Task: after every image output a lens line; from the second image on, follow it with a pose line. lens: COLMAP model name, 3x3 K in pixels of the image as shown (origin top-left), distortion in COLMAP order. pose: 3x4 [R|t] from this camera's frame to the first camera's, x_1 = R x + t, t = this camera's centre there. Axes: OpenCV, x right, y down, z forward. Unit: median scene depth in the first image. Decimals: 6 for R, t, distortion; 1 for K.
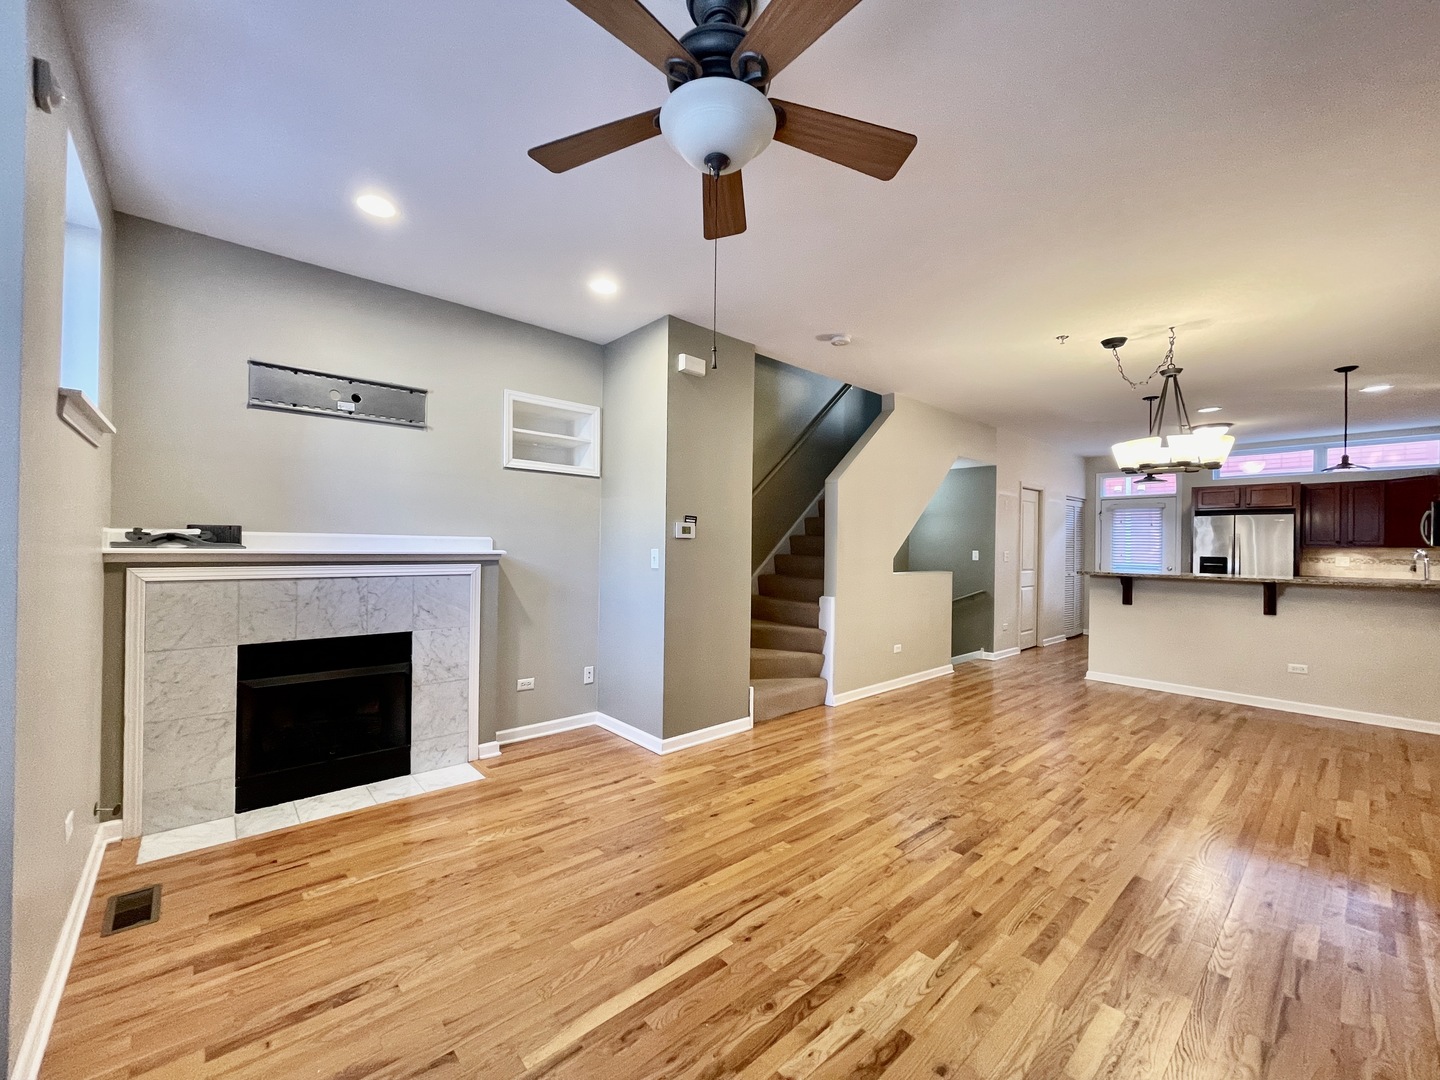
lens RADIAL K [[581.1, 0, 716.2], [0, 581.1, 546.5], [0, 0, 1]] dist [-0.001443, -0.000039]
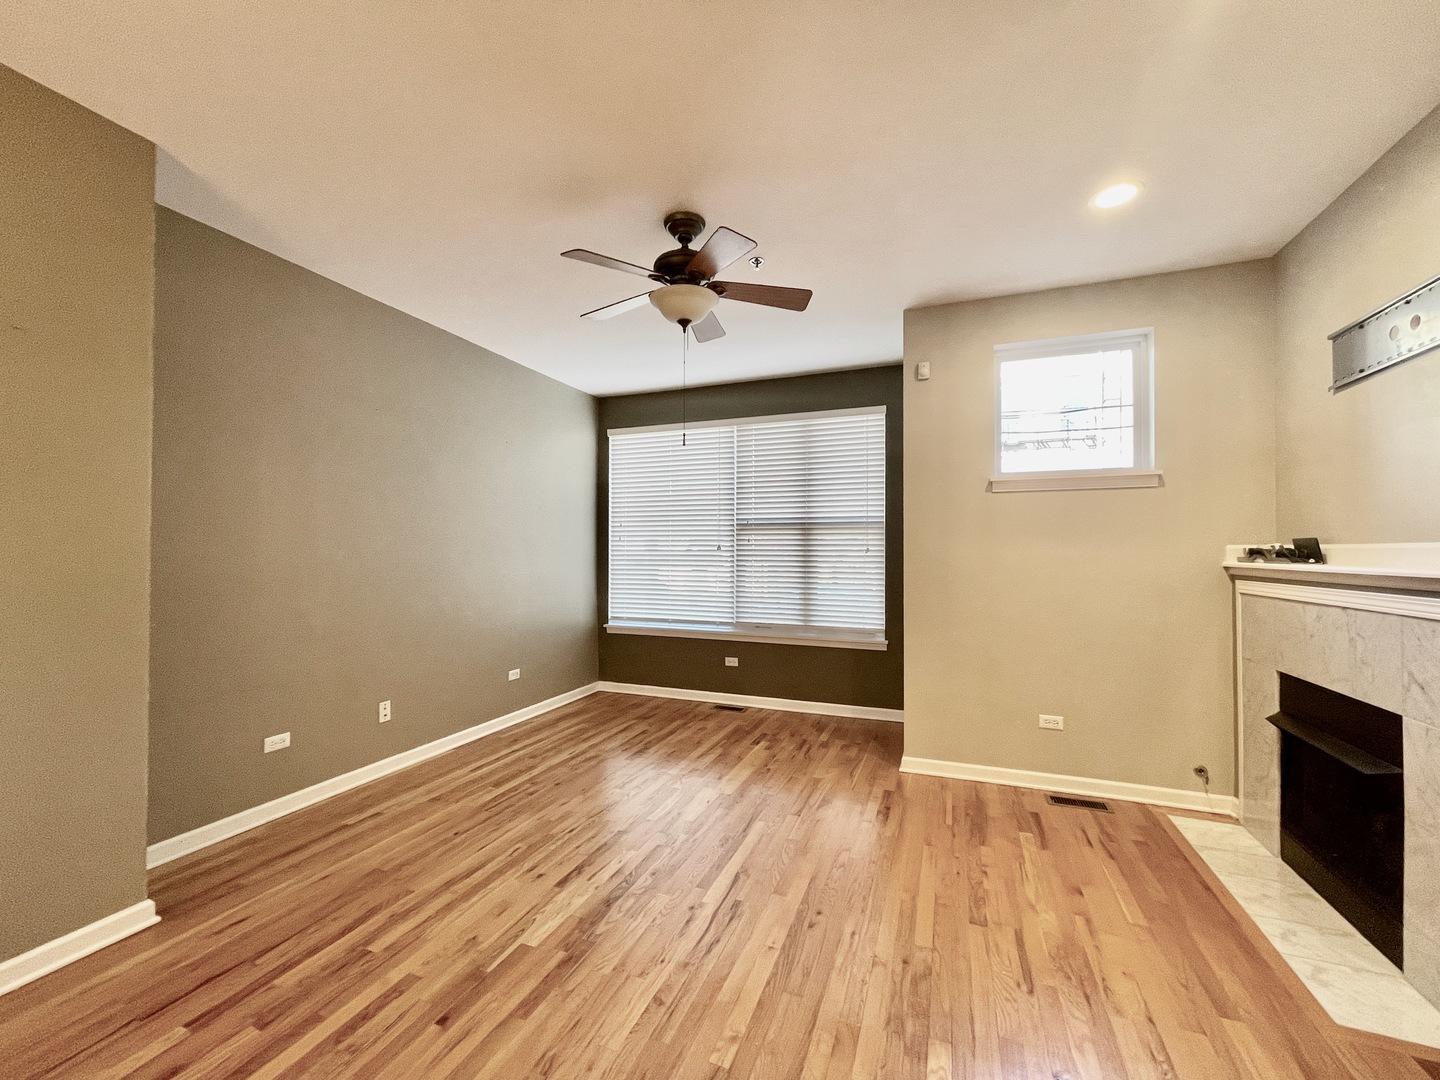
lens RADIAL K [[577.0, 0, 717.0], [0, 577.0, 544.9], [0, 0, 1]] dist [-0.007974, 0.004108]
pose [[-0.893827, -0.020475, -0.447944, 0.363281], [-0.015155, 0.999766, -0.015458, 0.001461], [0.448155, -0.007028, -0.893928, 1.410911]]
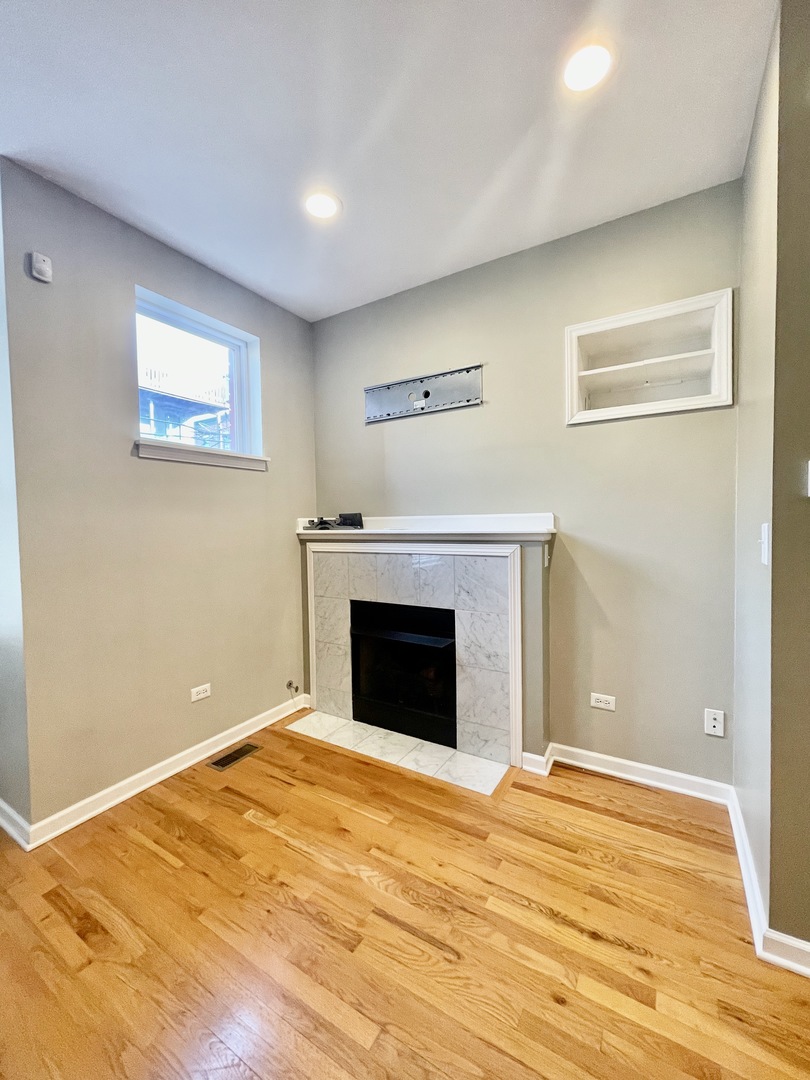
lens RADIAL K [[435.8, 0, 400.3], [0, 435.8, 537.7], [0, 0, 1]] dist [-0.001443, -0.000039]
pose [[0.289444, 0.012812, -0.957109, 0.203268], [0.019676, 0.999620, 0.019331, 0.004849], [0.956993, -0.024427, 0.289082, 0.817518]]
